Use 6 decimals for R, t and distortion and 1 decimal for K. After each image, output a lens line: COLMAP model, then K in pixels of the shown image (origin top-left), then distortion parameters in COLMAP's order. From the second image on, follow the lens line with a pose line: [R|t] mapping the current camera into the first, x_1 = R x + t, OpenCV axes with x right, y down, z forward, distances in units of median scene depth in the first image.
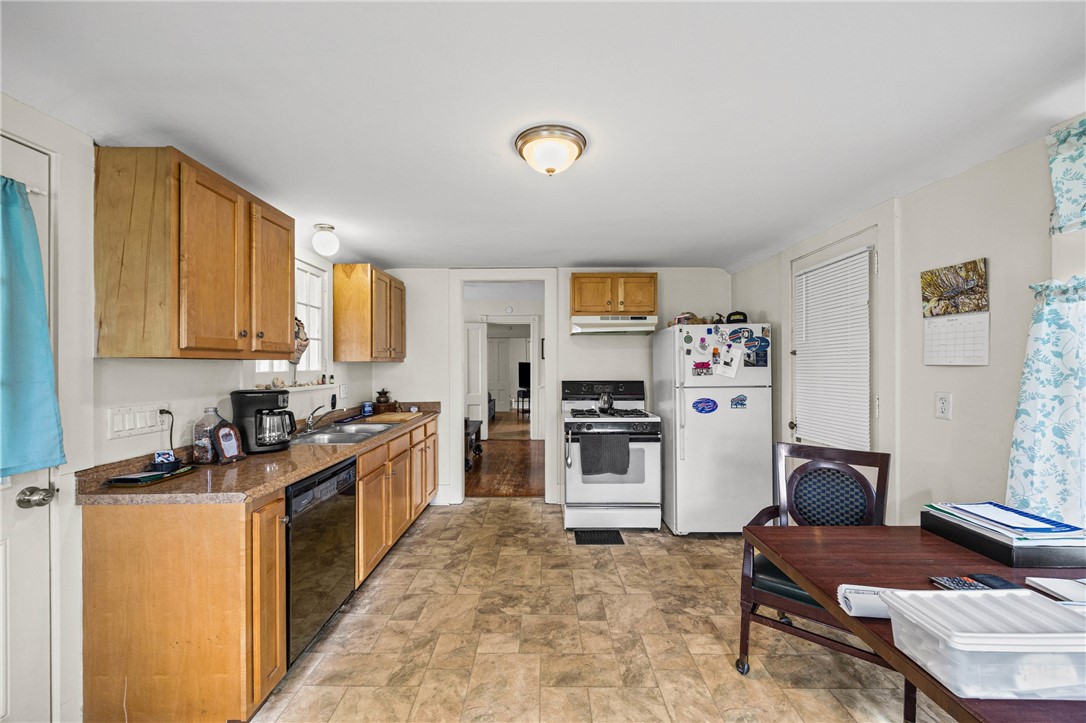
lens RADIAL K [[420.4, 0, 539.9], [0, 420.4, 365.5], [0, 0, 1]] dist [-0.000397, -0.000735]
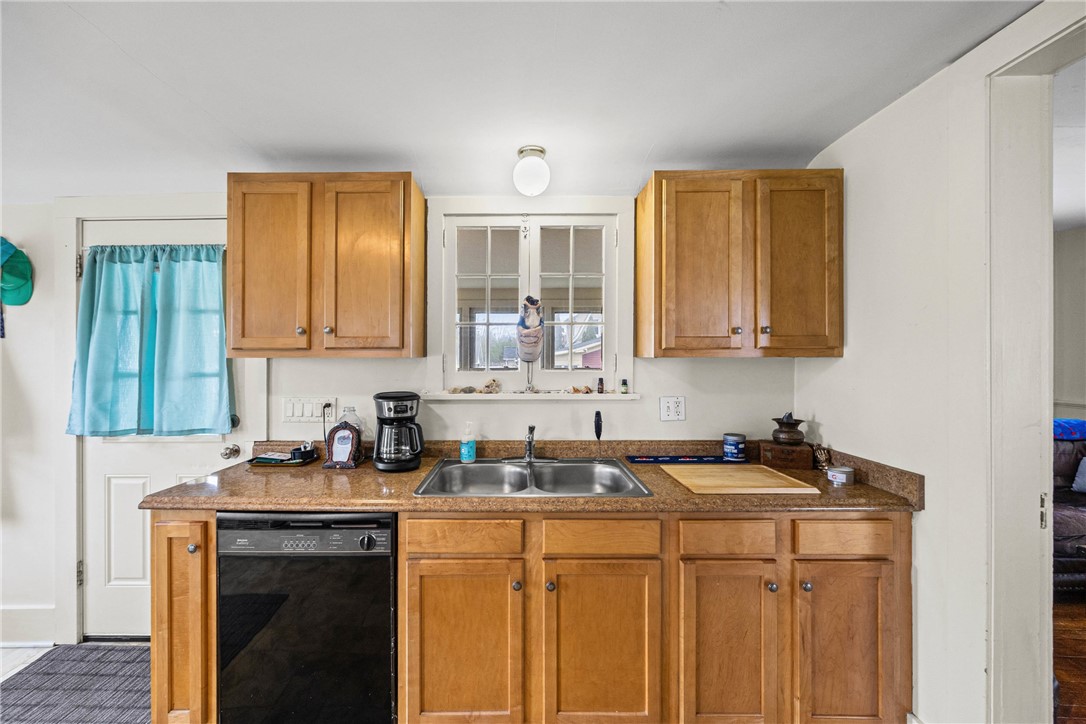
lens RADIAL K [[420.4, 0, 533.5], [0, 420.4, 357.5], [0, 0, 1]] dist [-0.000397, -0.000735]
pose [[-0.003612, -0.000213, -0.999993, 0.137595], [-0.000787, 1.000000, -0.000210, -0.010650], [0.999993, 0.000786, -0.003613, 0.983810]]
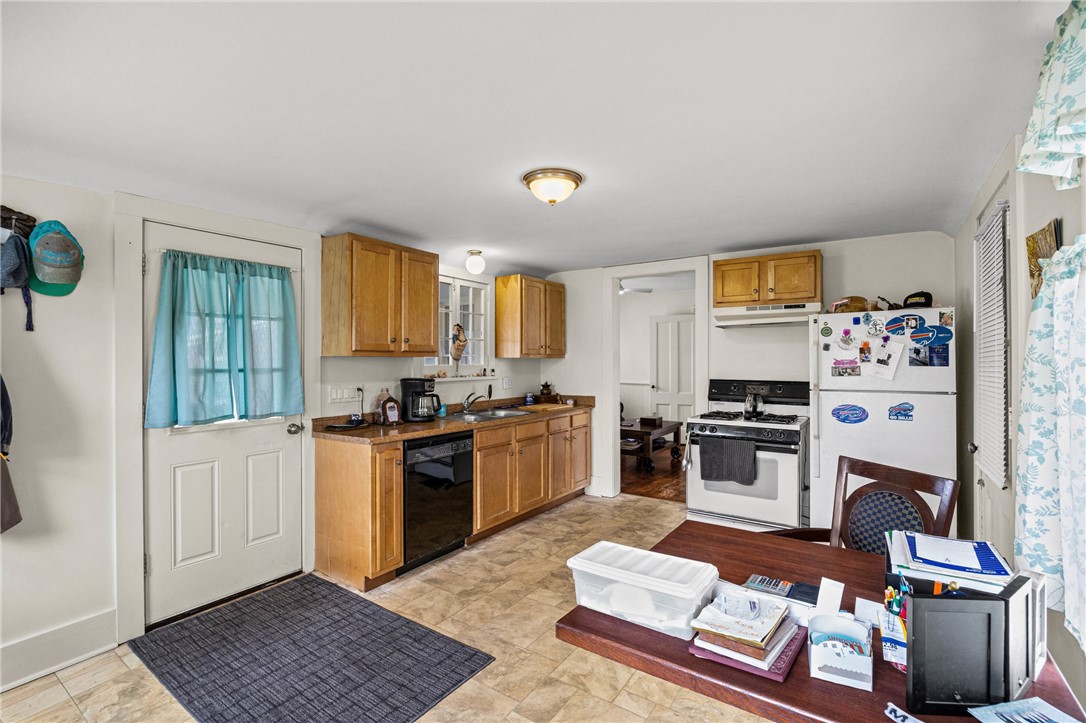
lens RADIAL K [[489.7, 0, 546.9], [0, 489.7, 360.1], [0, 0, 1]] dist [-0.008762, 0.000923]
pose [[0.832842, 0.004480, -0.553493, 0.475180], [-0.005285, 0.999986, 0.000141, -0.004322], [0.553486, 0.002808, 0.832854, -0.106947]]
